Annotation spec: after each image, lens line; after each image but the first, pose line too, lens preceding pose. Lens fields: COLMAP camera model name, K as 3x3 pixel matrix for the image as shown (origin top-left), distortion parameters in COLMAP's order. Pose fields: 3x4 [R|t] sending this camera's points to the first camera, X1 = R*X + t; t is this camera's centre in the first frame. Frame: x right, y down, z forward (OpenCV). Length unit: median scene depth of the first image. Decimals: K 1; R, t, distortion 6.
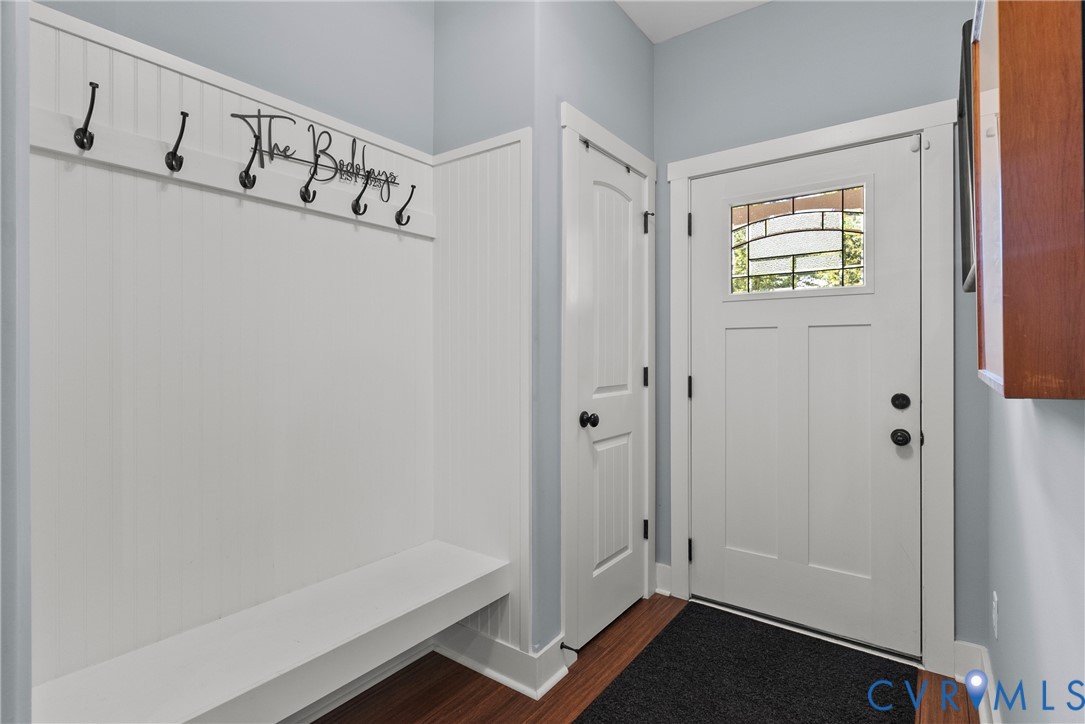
lens RADIAL K [[533.5, 0, 543.4], [0, 533.5, 357.9], [0, 0, 1]] dist [-0.004558, 0.001379]
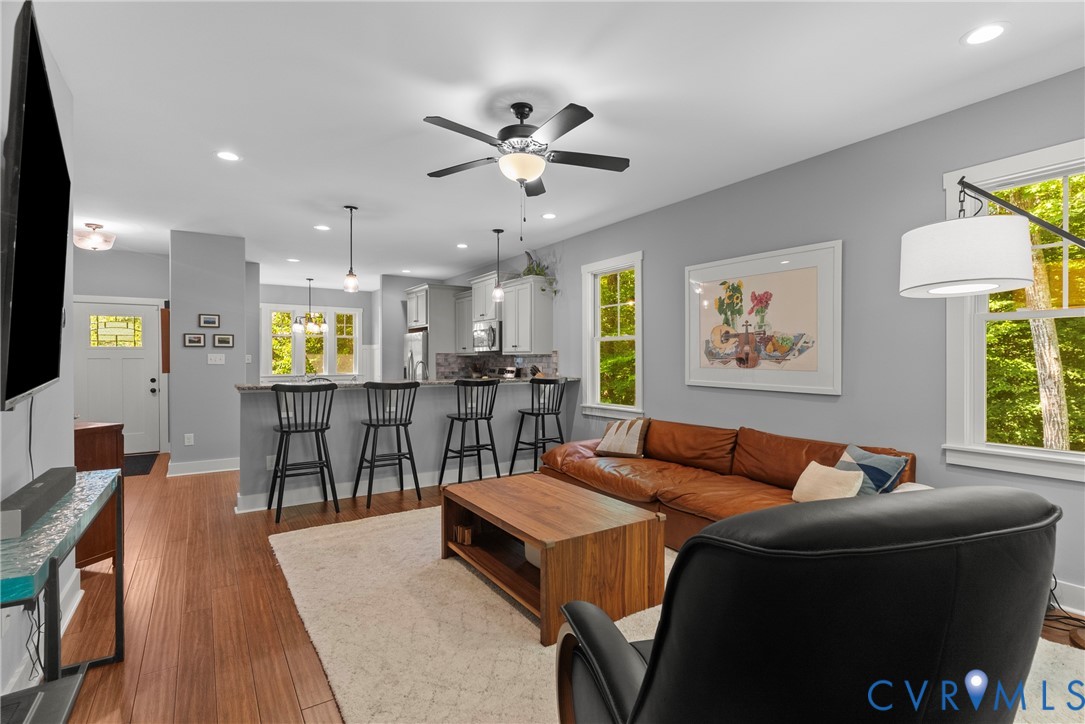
lens RADIAL K [[519.7, 0, 542.0], [0, 519.7, 359.3], [0, 0, 1]] dist [0.001048, 0.001281]
pose [[0.343877, 0.000716, 0.939014, -1.959200], [0.007061, 0.999969, -0.003348, -0.034944], [-0.938988, 0.007781, 0.343862, -3.038191]]
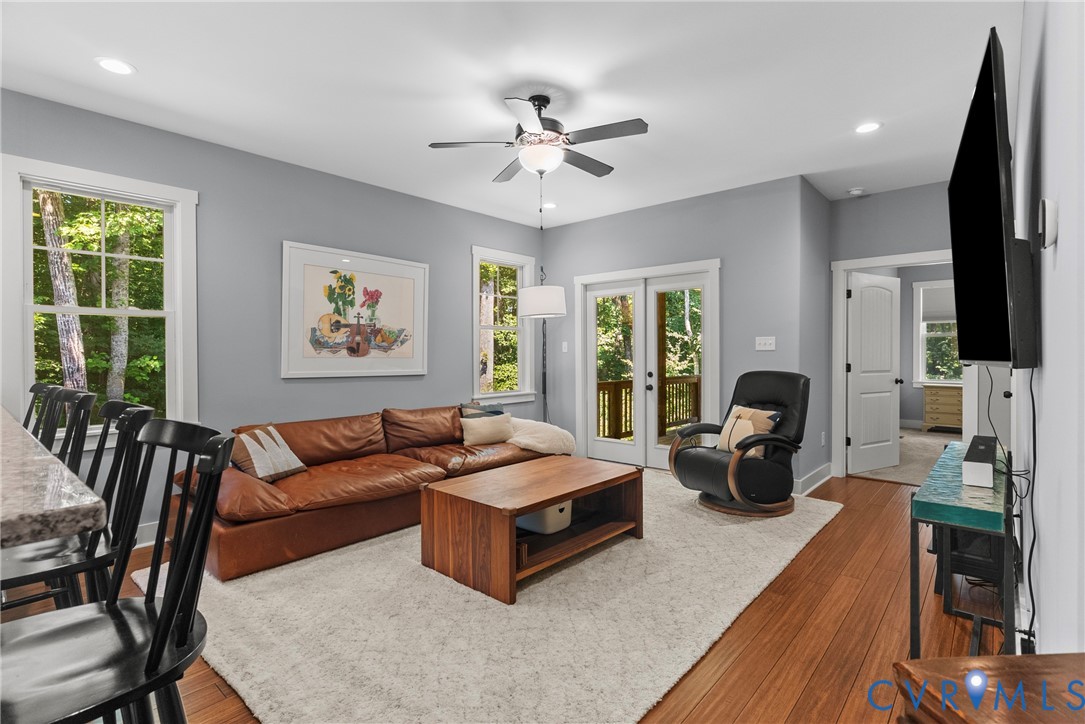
lens RADIAL K [[519.7, 0, 542.6], [0, 519.7, 356.2], [0, 0, 1]] dist [0.001048, 0.001281]
pose [[-0.996684, 0.004589, 0.081236, -0.508544], [0.005616, 0.999907, 0.012417, -0.025537], [-0.081171, 0.012832, -0.996618, -0.611655]]
